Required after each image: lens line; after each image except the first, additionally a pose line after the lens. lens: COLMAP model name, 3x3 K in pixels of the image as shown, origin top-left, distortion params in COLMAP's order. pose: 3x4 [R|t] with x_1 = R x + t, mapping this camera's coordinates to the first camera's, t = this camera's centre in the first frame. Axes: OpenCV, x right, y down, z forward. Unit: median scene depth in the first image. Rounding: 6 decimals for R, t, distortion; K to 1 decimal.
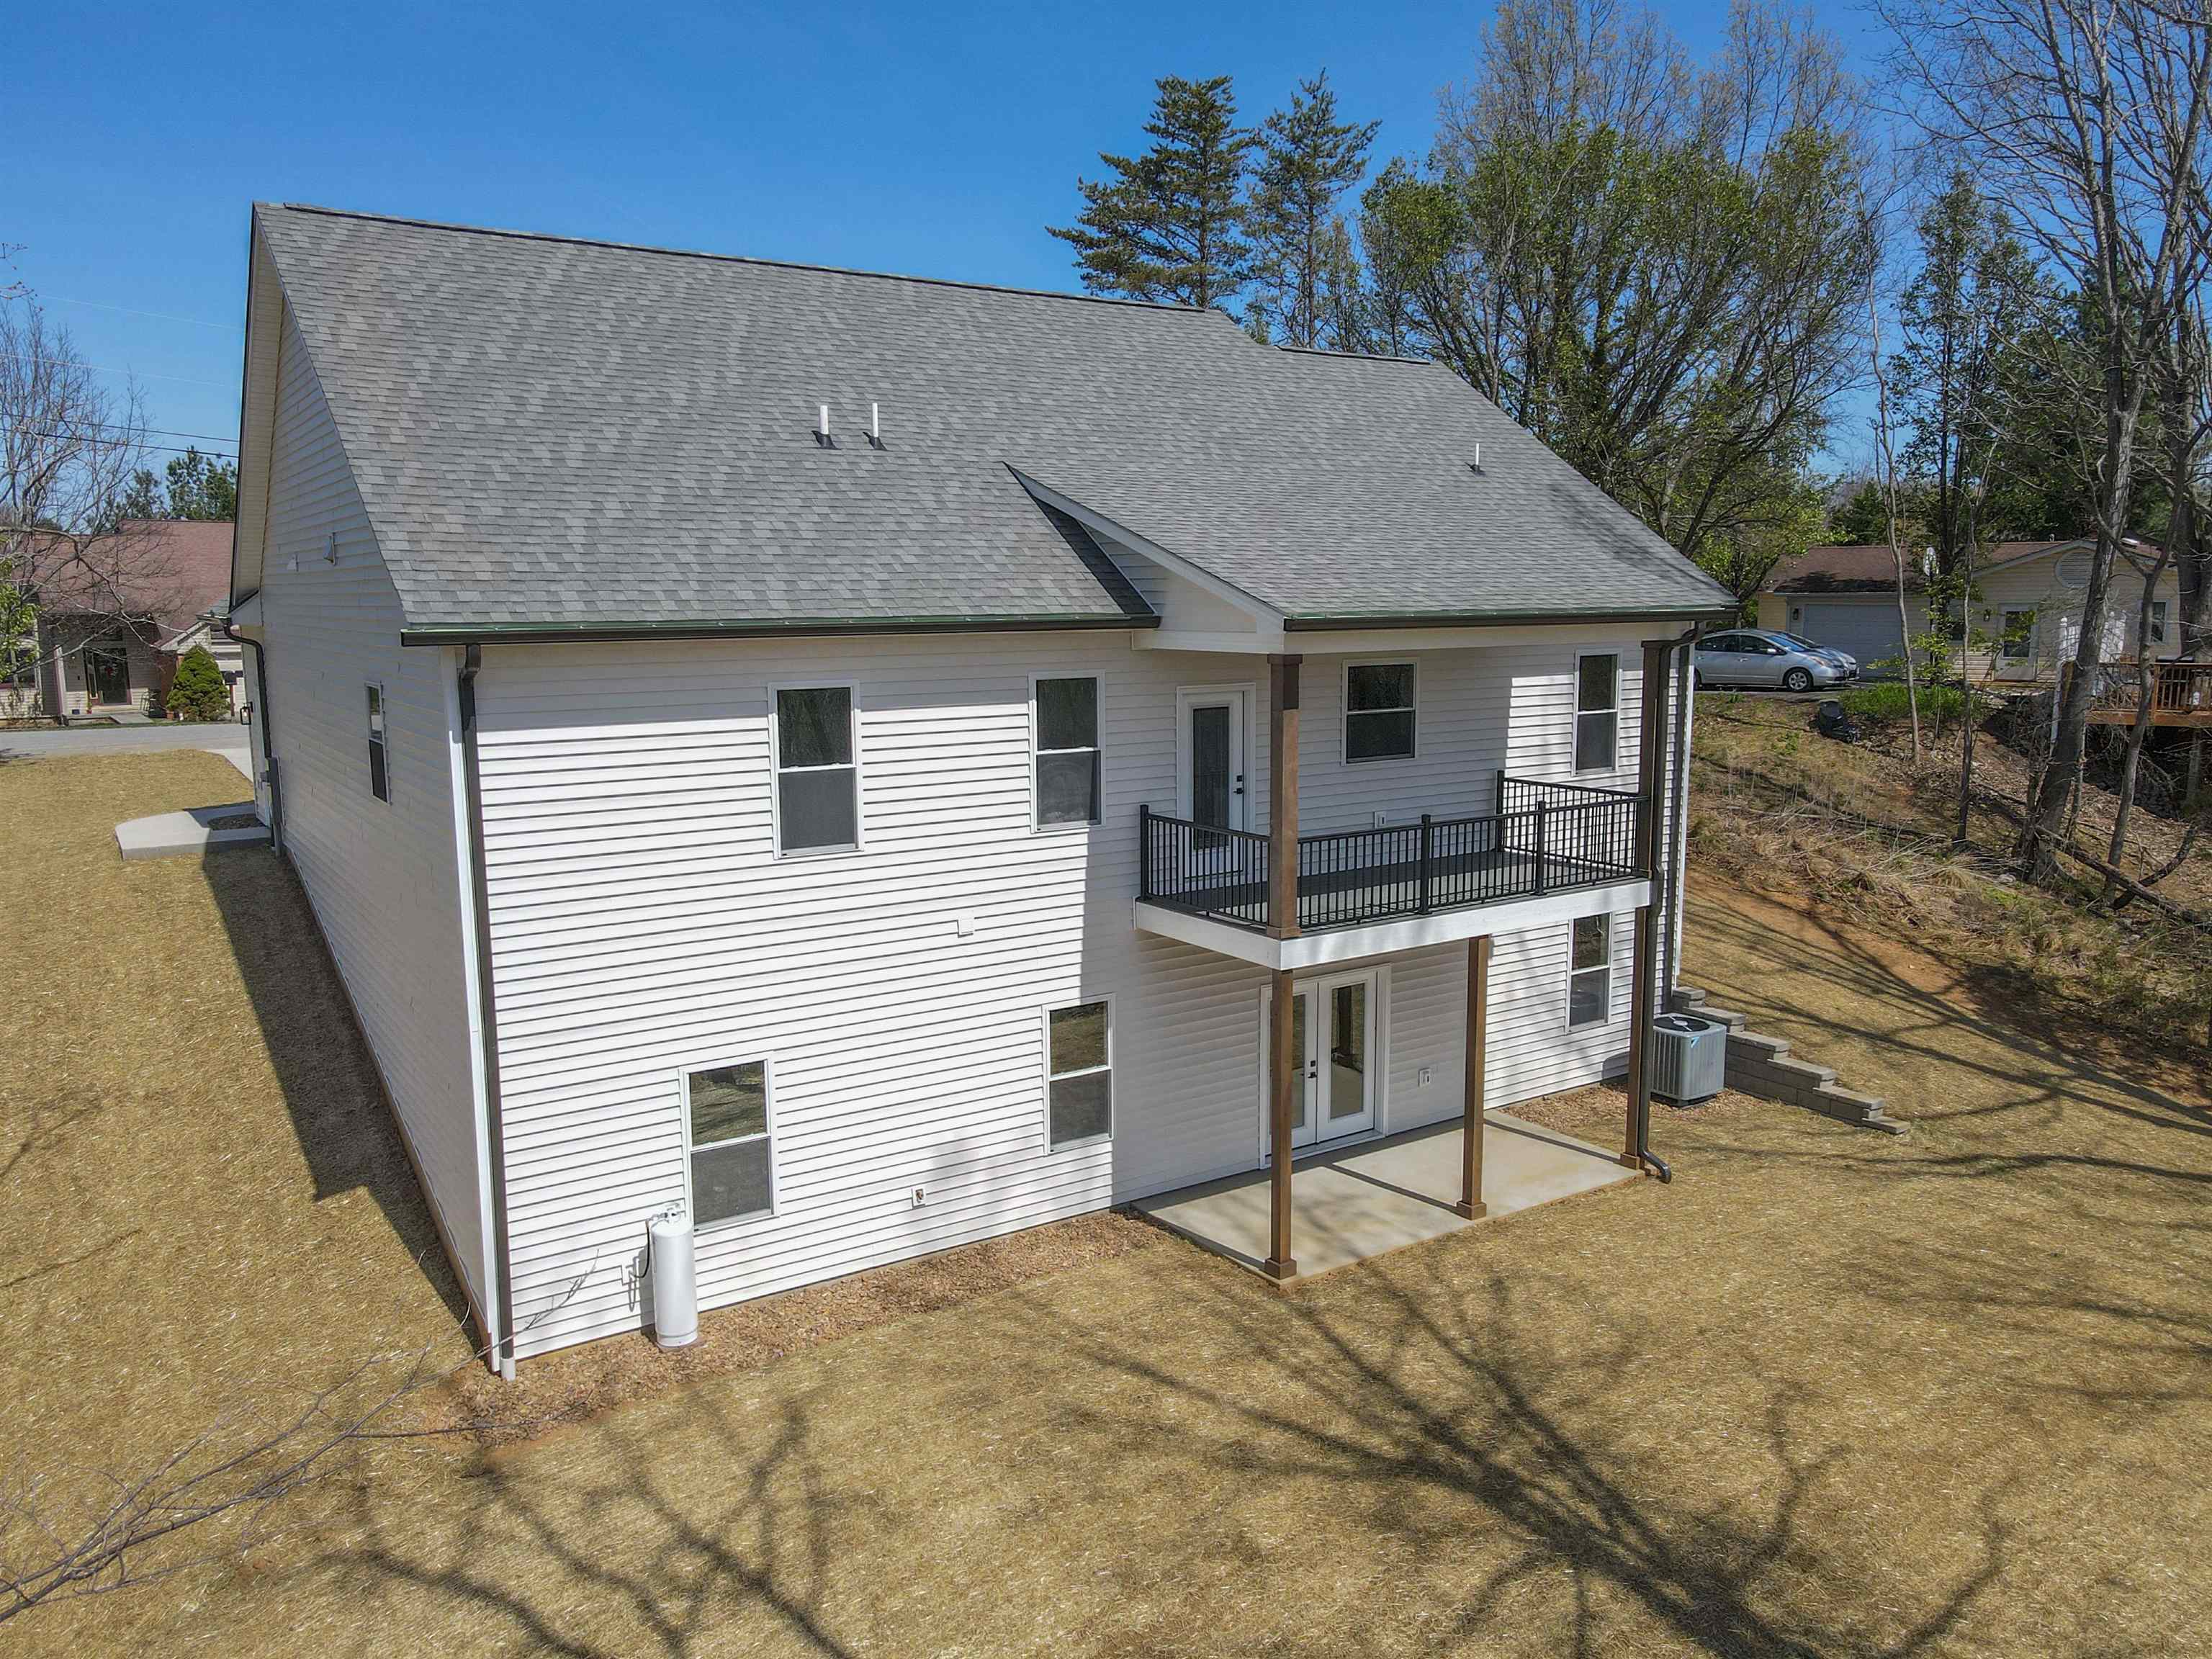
lens RADIAL K [[1602.0, 0, 1111.5], [0, 1602.0, 838.5], [0, 0, 1]] dist [0.007951, 0.018898]
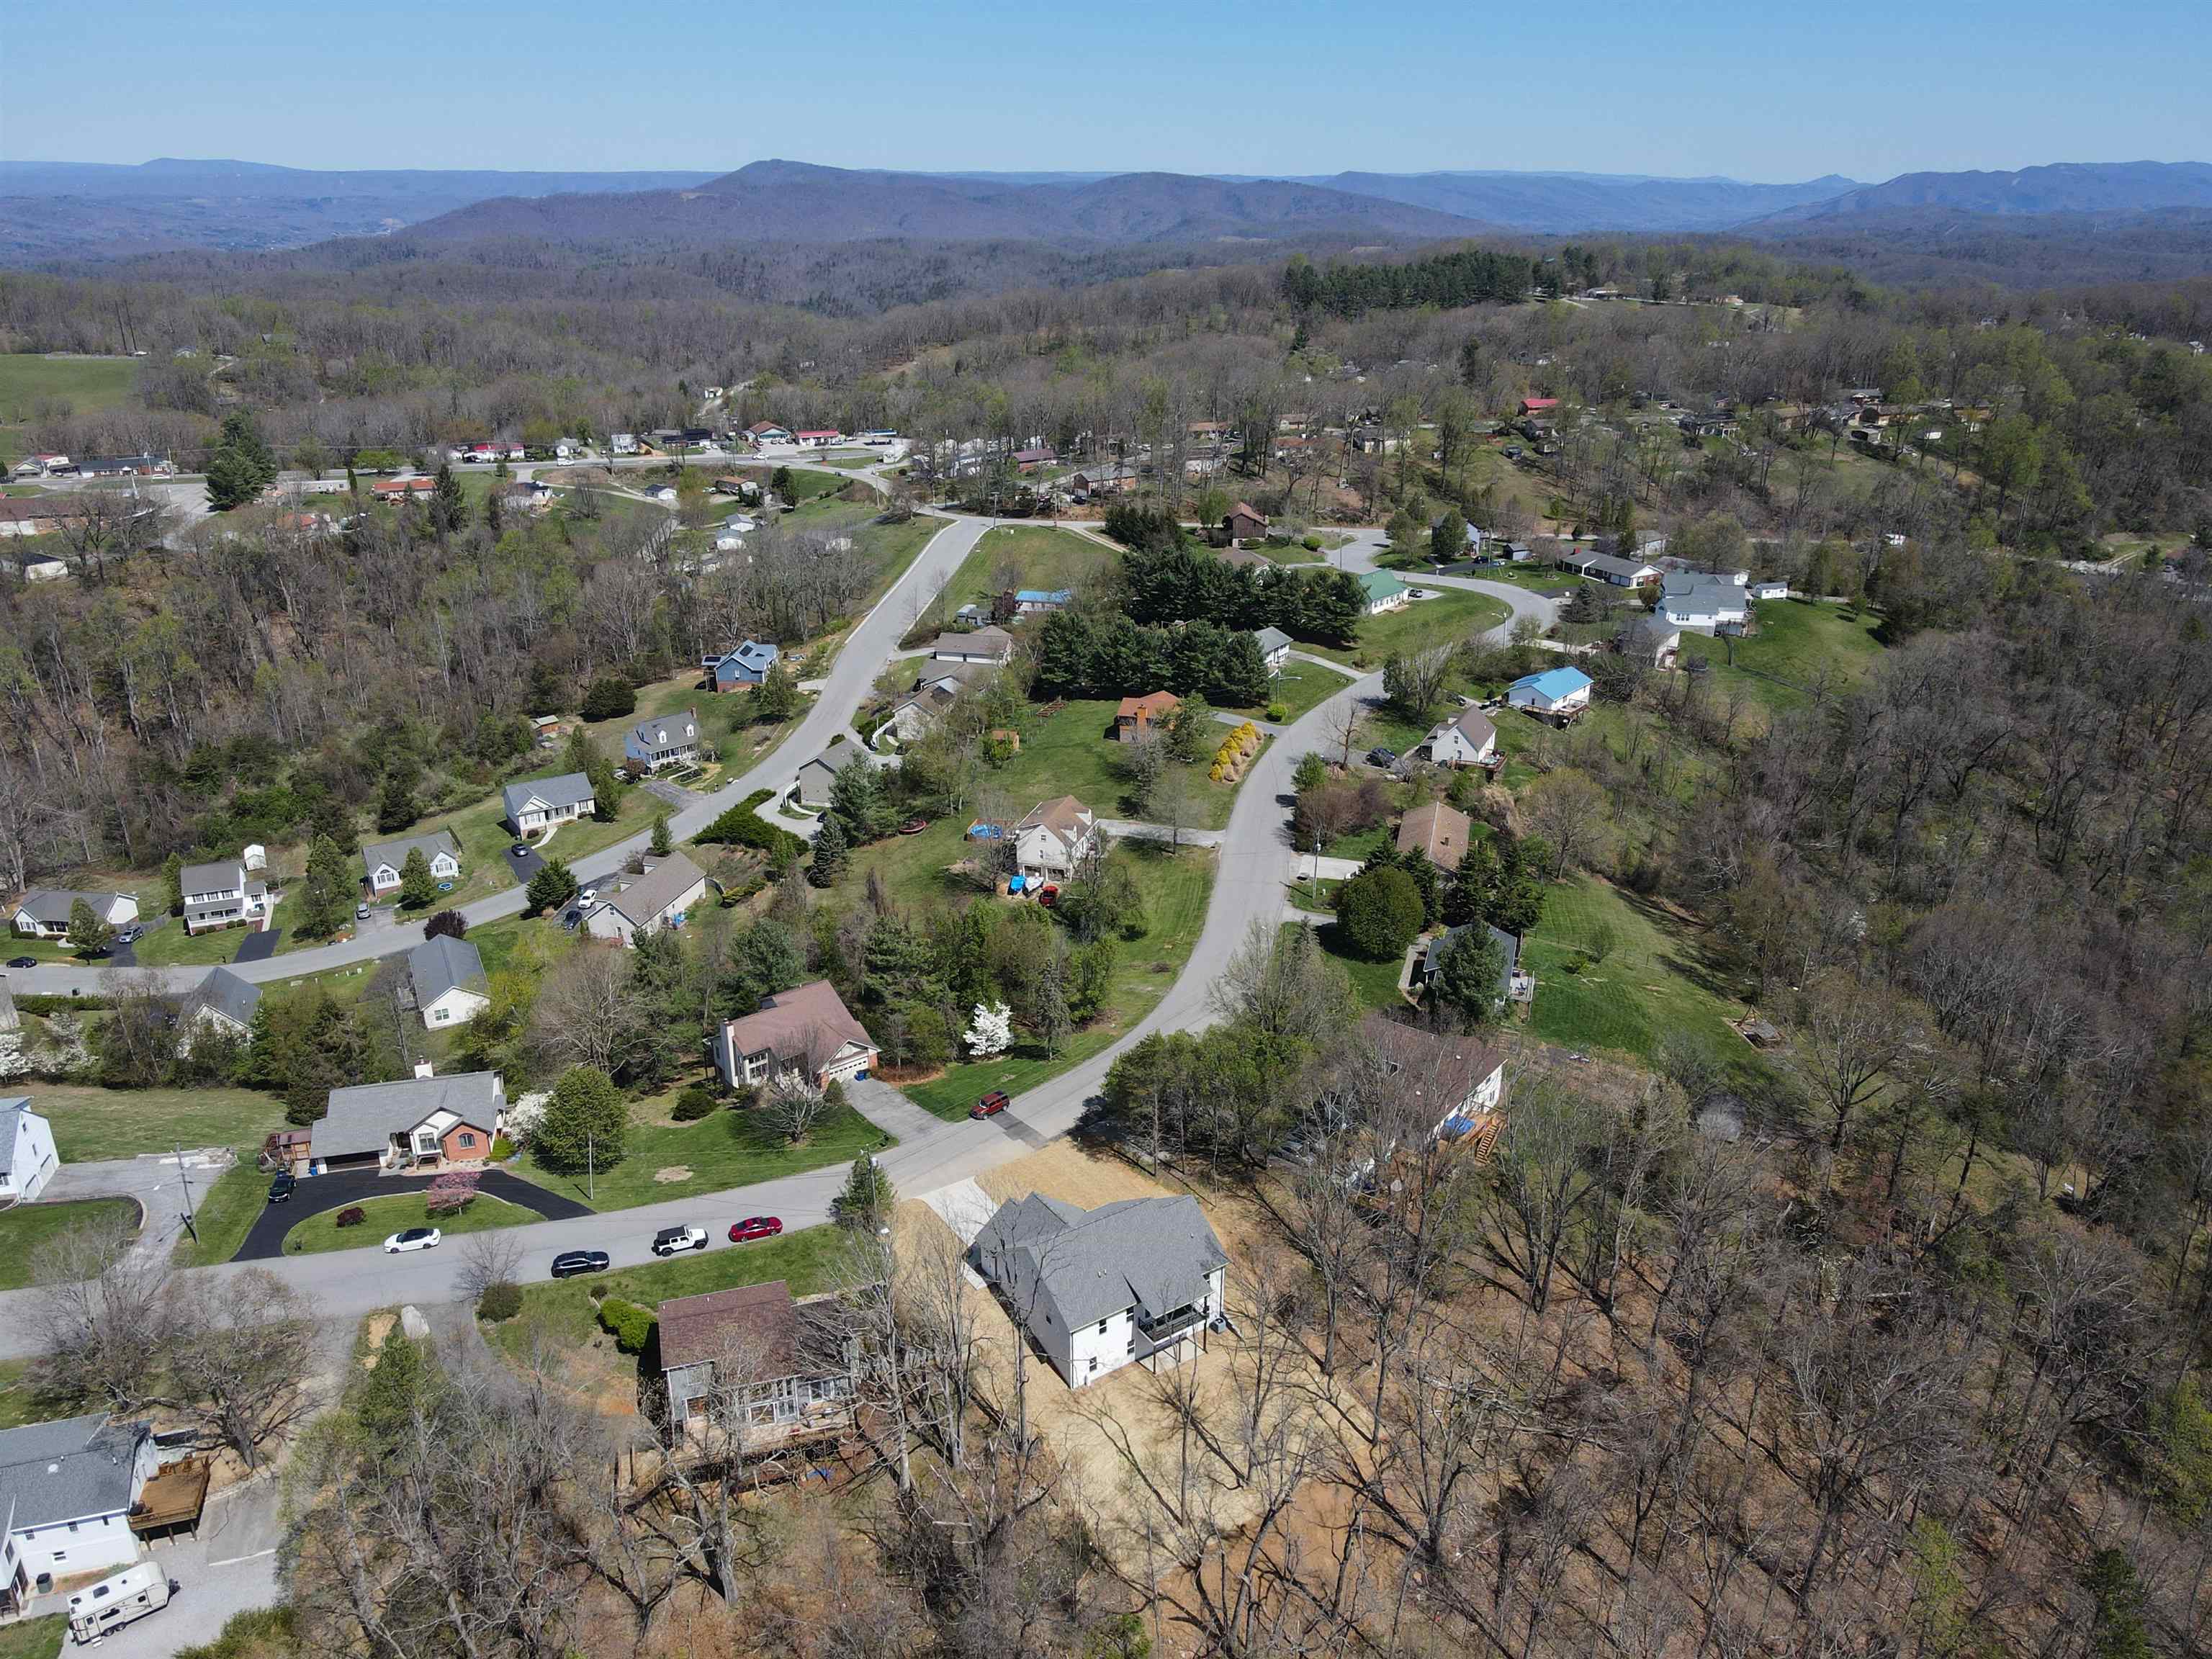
lens RADIAL K [[1602.0, 0, 1099.9], [0, 1602.0, 851.8], [0, 0, 1]] dist [0.007951, 0.018898]
pose [[0.999998, -0.001098, -0.001804, -0.162963], [0.001523, 0.966588, 0.256332, -4.390339], [0.001462, -0.256334, 0.966587, -6.248598]]
